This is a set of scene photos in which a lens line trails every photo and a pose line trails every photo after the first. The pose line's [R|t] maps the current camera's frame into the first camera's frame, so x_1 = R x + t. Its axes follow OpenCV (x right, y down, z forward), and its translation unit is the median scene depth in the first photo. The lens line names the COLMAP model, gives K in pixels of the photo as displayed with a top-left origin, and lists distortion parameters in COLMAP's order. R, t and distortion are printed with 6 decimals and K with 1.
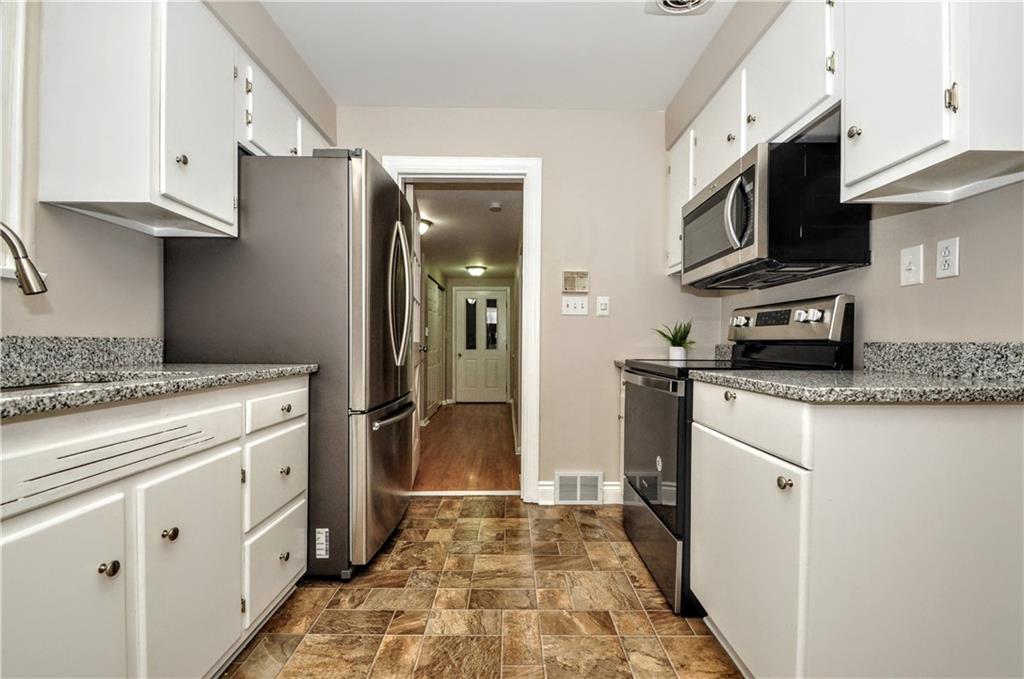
lens RADIAL K [[445.4, 0, 513.8], [0, 445.4, 346.4], [0, 0, 1]] dist [-0.009968, -0.003387]
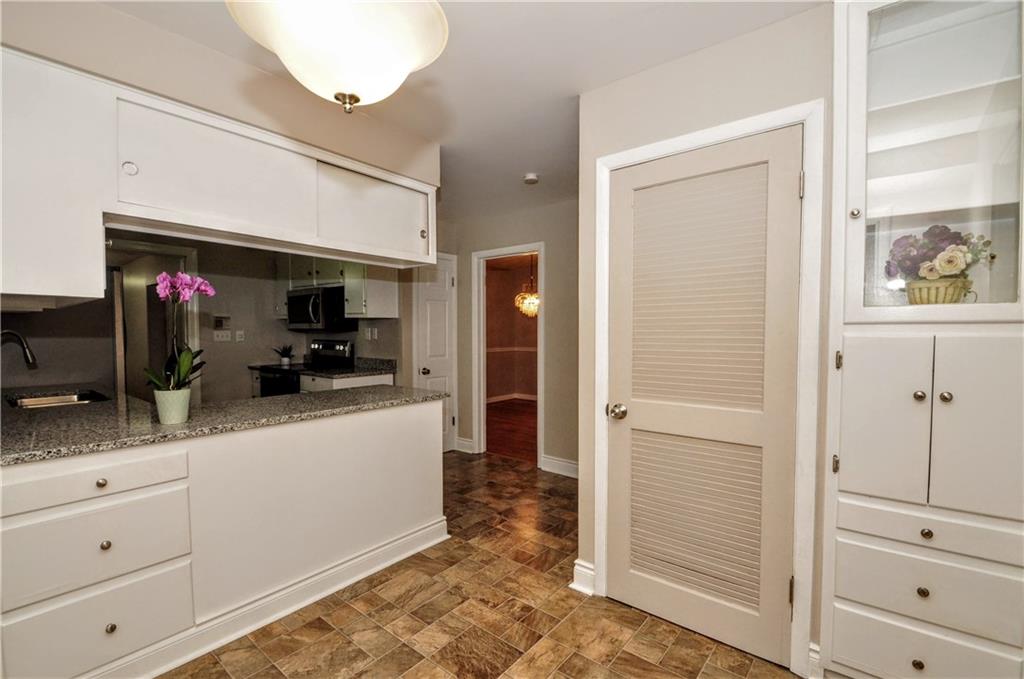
lens RADIAL K [[445.4, 0, 511.4], [0, 445.4, 347.2], [0, 0, 1]] dist [-0.009968, -0.003387]
pose [[0.629014, -0.032455, 0.776716, -1.114915], [0.009836, 0.999380, 0.033794, -0.215963], [-0.777331, -0.013617, 0.628944, -2.153630]]
